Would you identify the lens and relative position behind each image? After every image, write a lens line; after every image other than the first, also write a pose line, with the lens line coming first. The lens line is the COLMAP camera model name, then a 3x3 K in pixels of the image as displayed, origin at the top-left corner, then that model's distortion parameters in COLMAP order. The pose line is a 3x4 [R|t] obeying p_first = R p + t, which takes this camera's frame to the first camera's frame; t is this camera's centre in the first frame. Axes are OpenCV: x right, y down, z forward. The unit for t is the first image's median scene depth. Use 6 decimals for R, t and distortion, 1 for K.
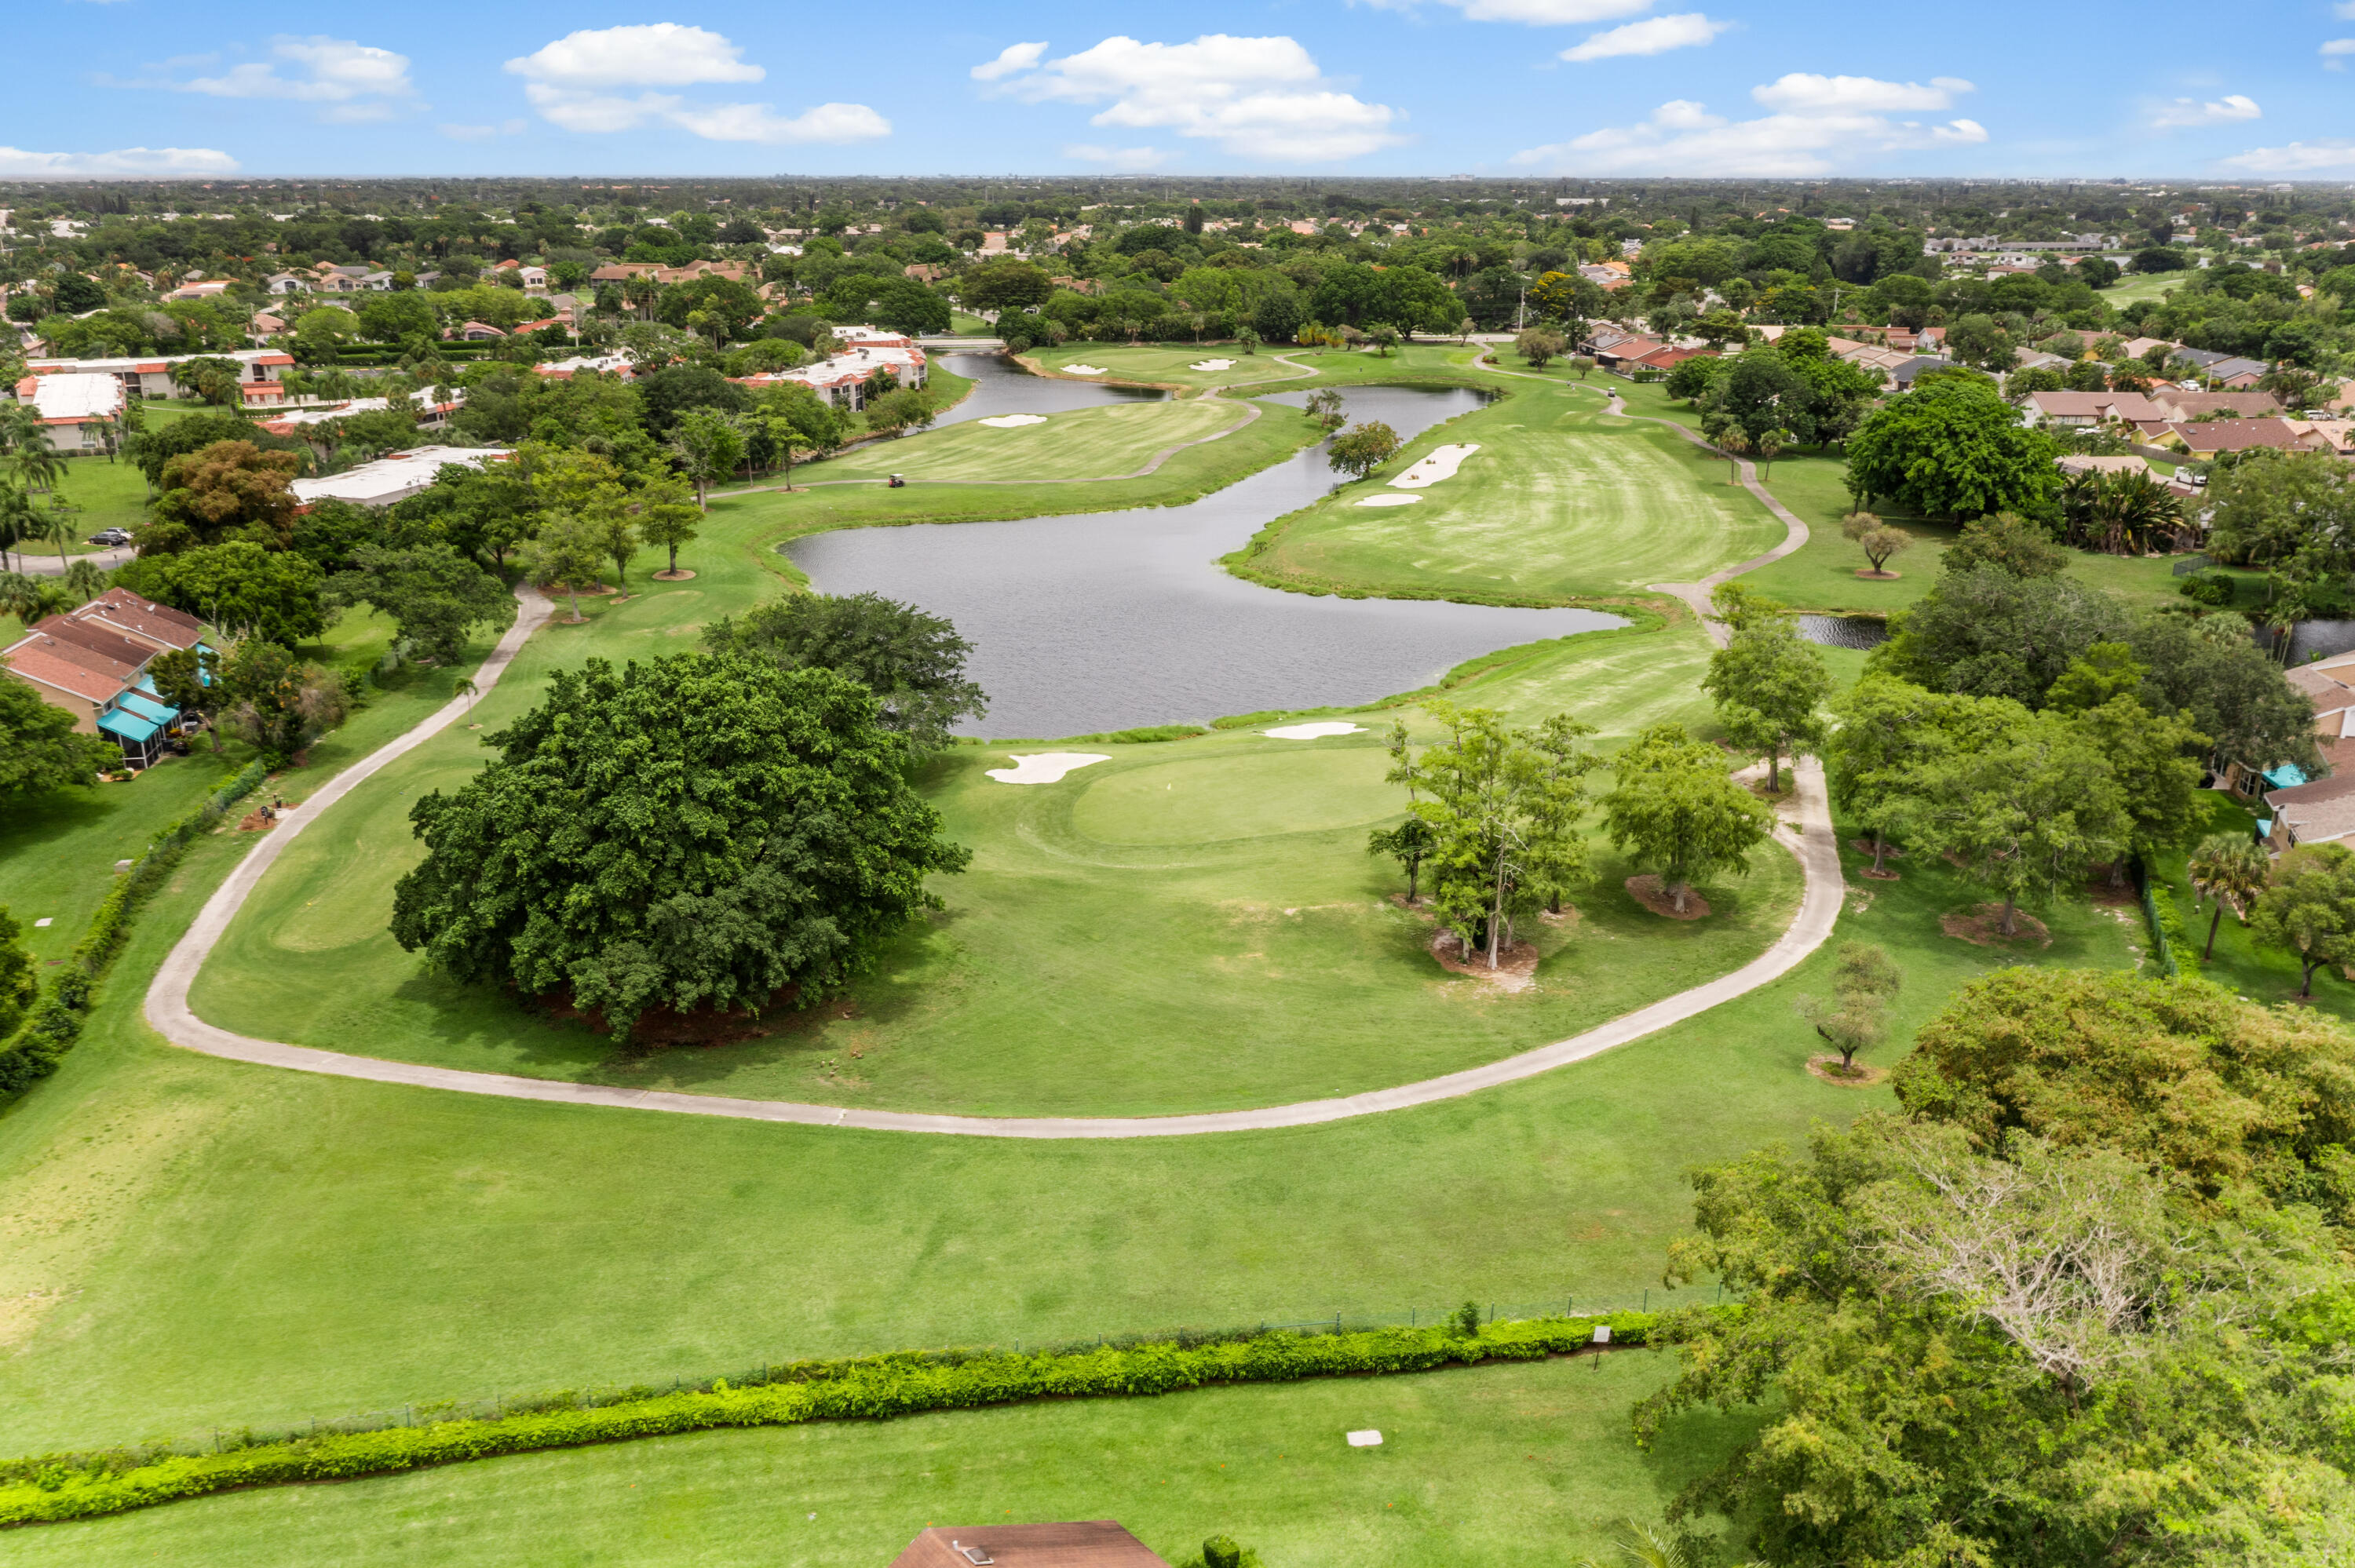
lens RADIAL K [[1855.0, 0, 1174.3], [0, 1855.0, 779.9], [0, 0, 1]] dist [-0.013734, 0.007389]
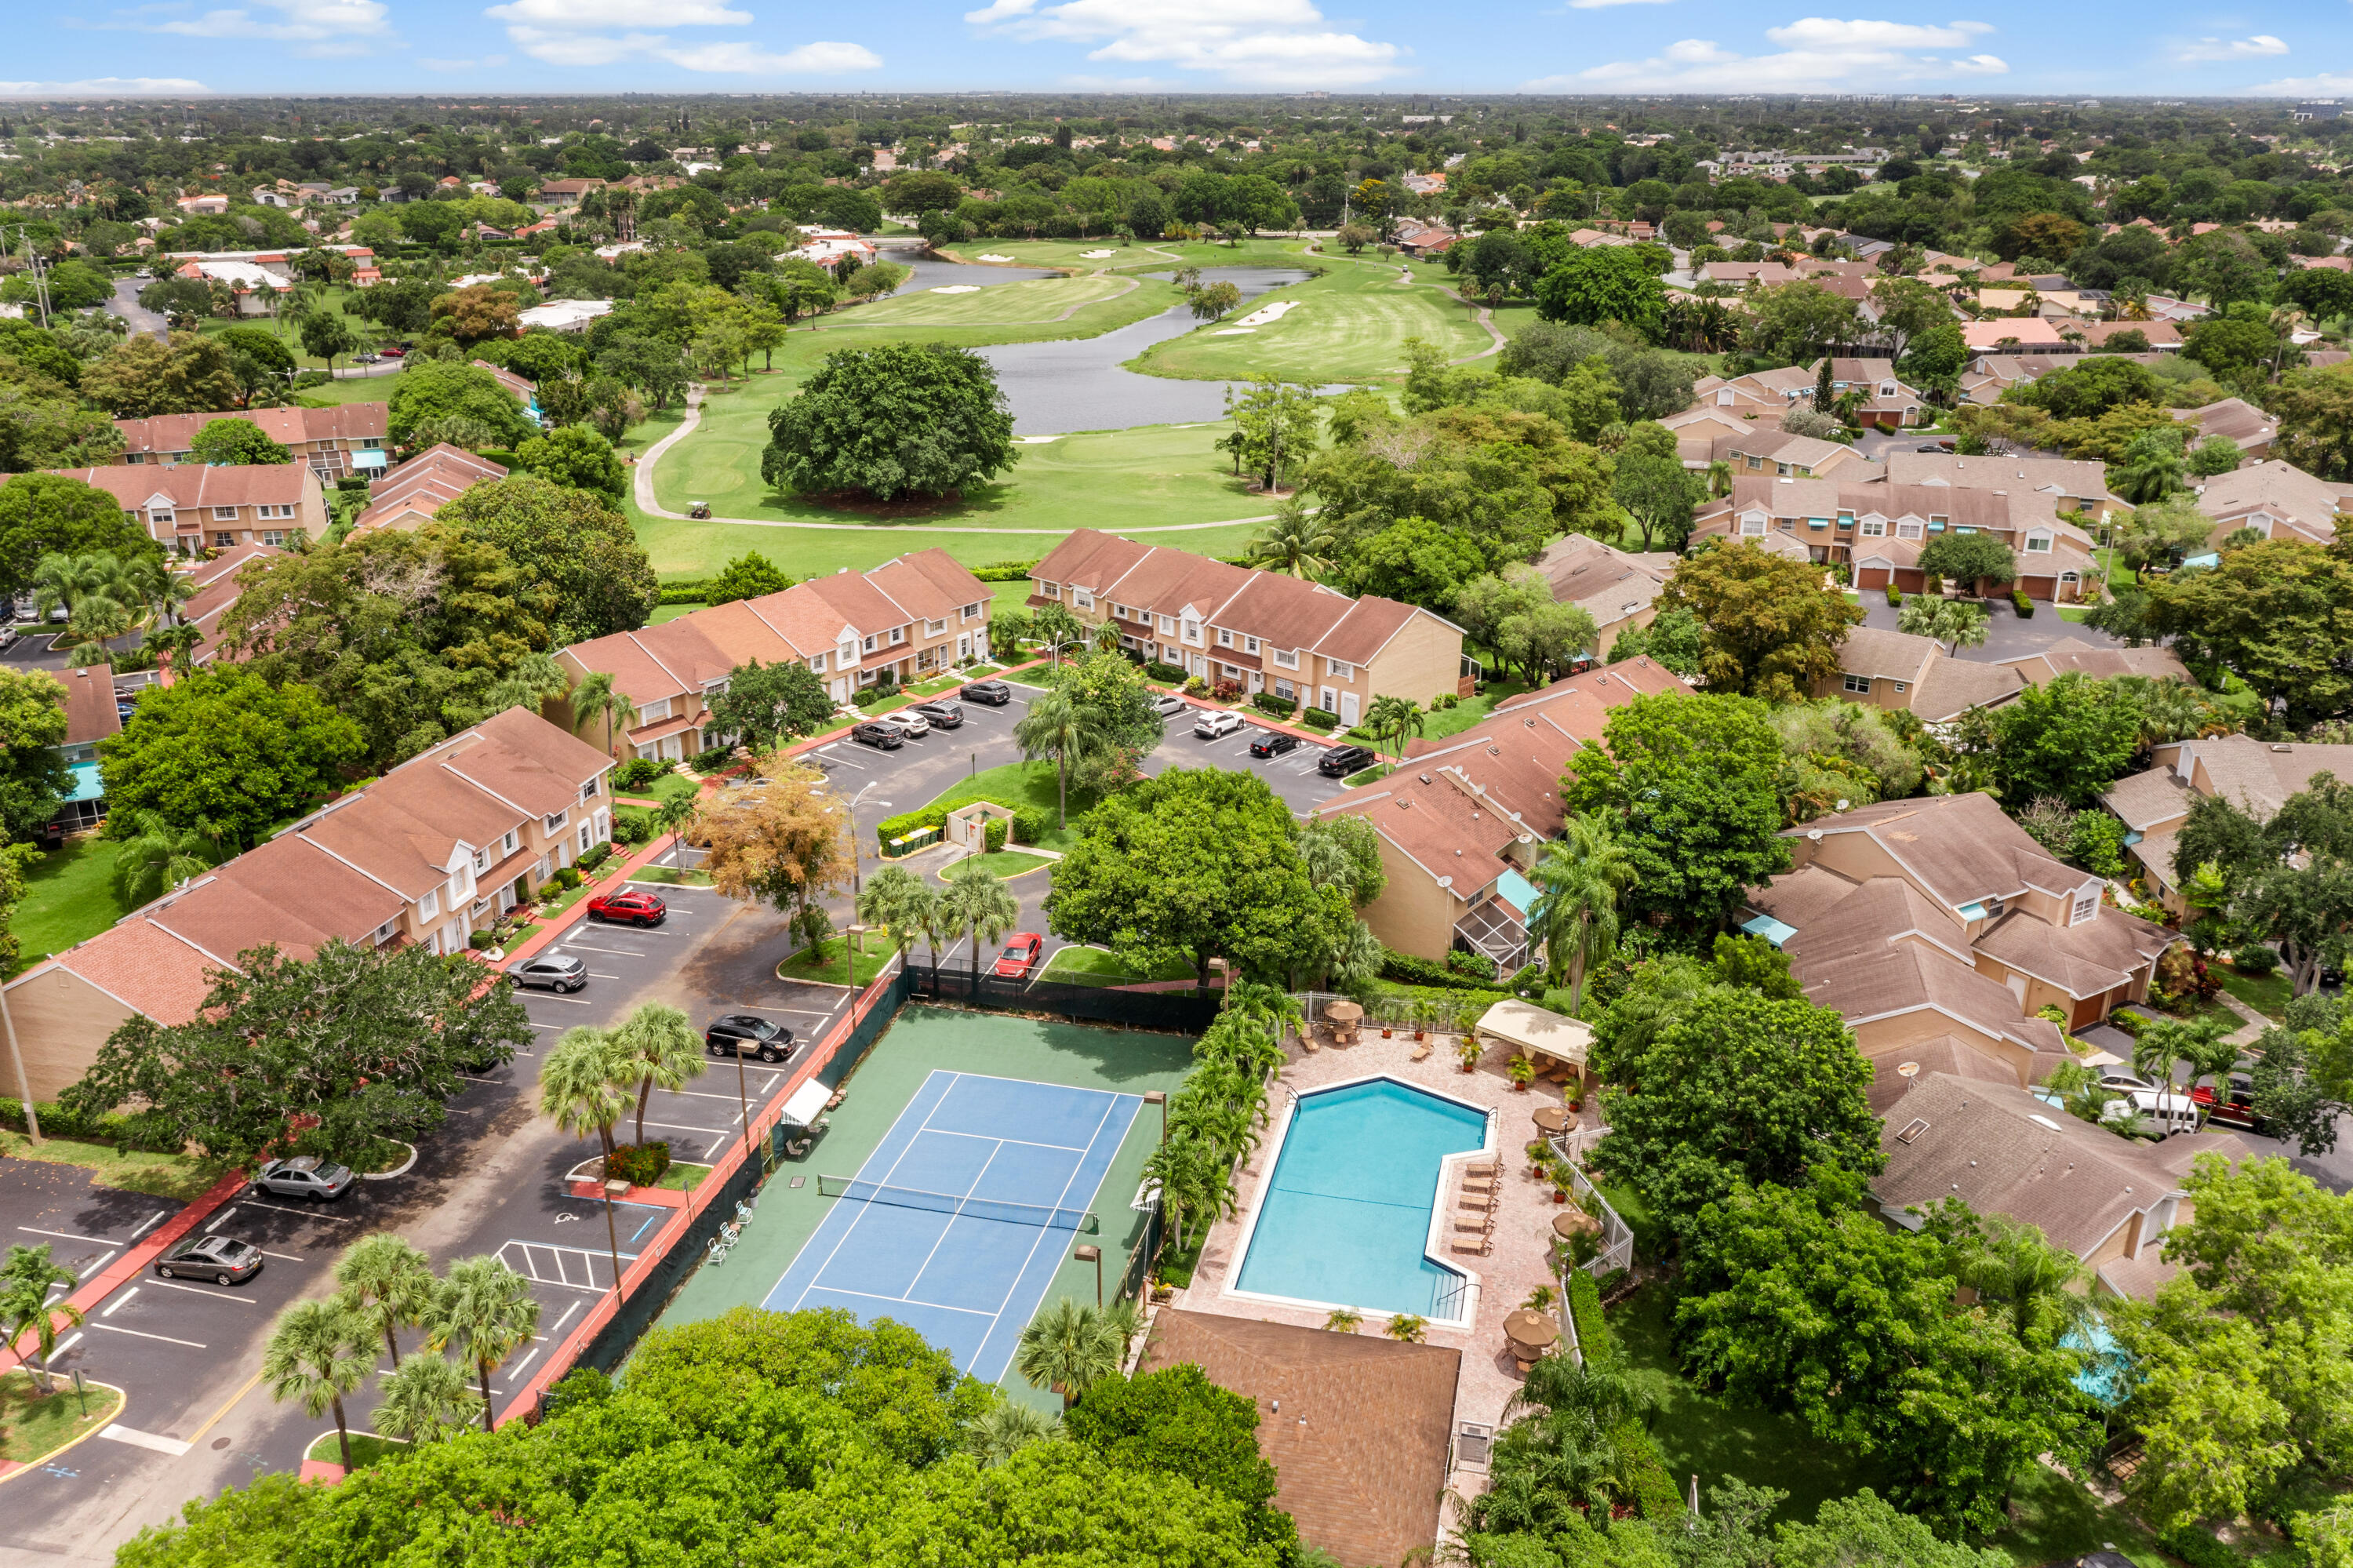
lens RADIAL K [[1853.8, 0, 1173.3], [0, 1853.8, 779.9], [0, 0, 1]] dist [-0.013734, 0.007389]
pose [[0.997333, -0.026866, 0.067858, -0.021841], [0.024108, 0.998863, 0.041138, 0.077758], [-0.068886, -0.039392, 0.996847, -0.255940]]
